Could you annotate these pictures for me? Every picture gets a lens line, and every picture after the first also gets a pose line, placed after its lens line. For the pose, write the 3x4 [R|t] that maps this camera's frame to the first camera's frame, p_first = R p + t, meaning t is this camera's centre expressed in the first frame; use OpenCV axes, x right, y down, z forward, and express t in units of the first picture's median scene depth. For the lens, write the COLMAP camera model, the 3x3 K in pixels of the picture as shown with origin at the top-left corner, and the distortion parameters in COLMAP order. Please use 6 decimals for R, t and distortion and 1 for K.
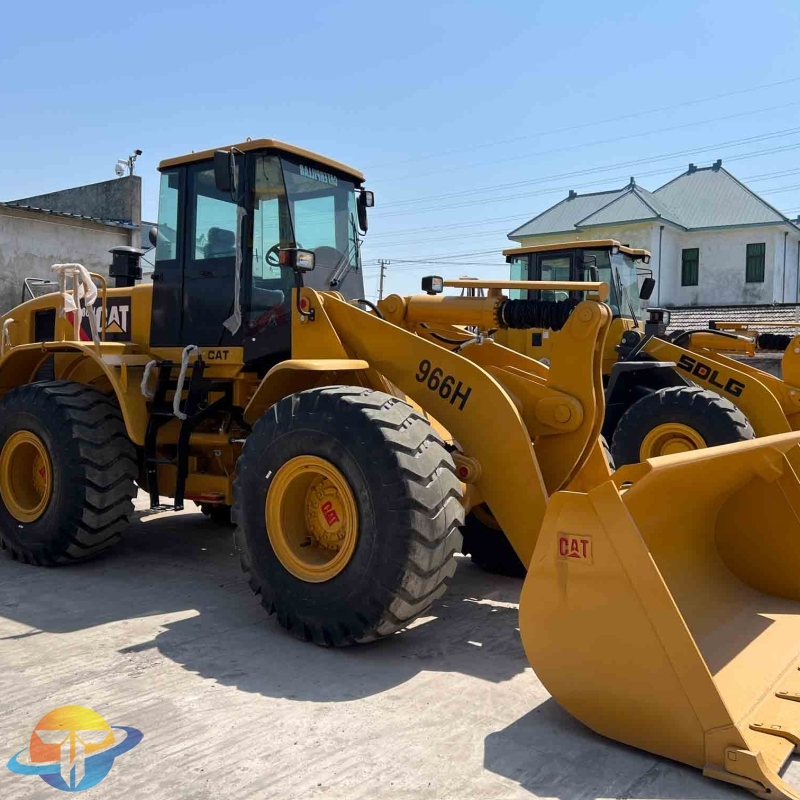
lens RADIAL K [[807.2, 0, 400.0], [0, 807.2, 400.0], [0, 0, 1]] dist [0.108867, -0.190390]
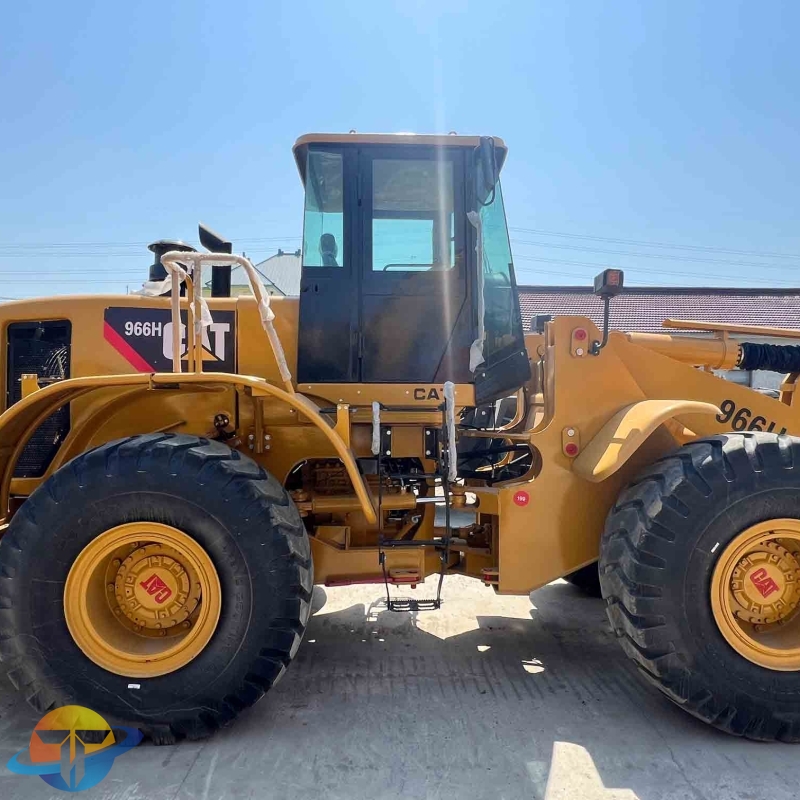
lens RADIAL K [[591.8, 0, 399.1], [0, 591.8, 397.3], [0, 0, 1]] dist [0.000218, -0.000546]
pose [[0.792279, -0.007379, 0.610114, -0.719856], [0.027497, 0.999343, -0.023620, -0.047612], [-0.609539, 0.035490, 0.791962, 0.680818]]
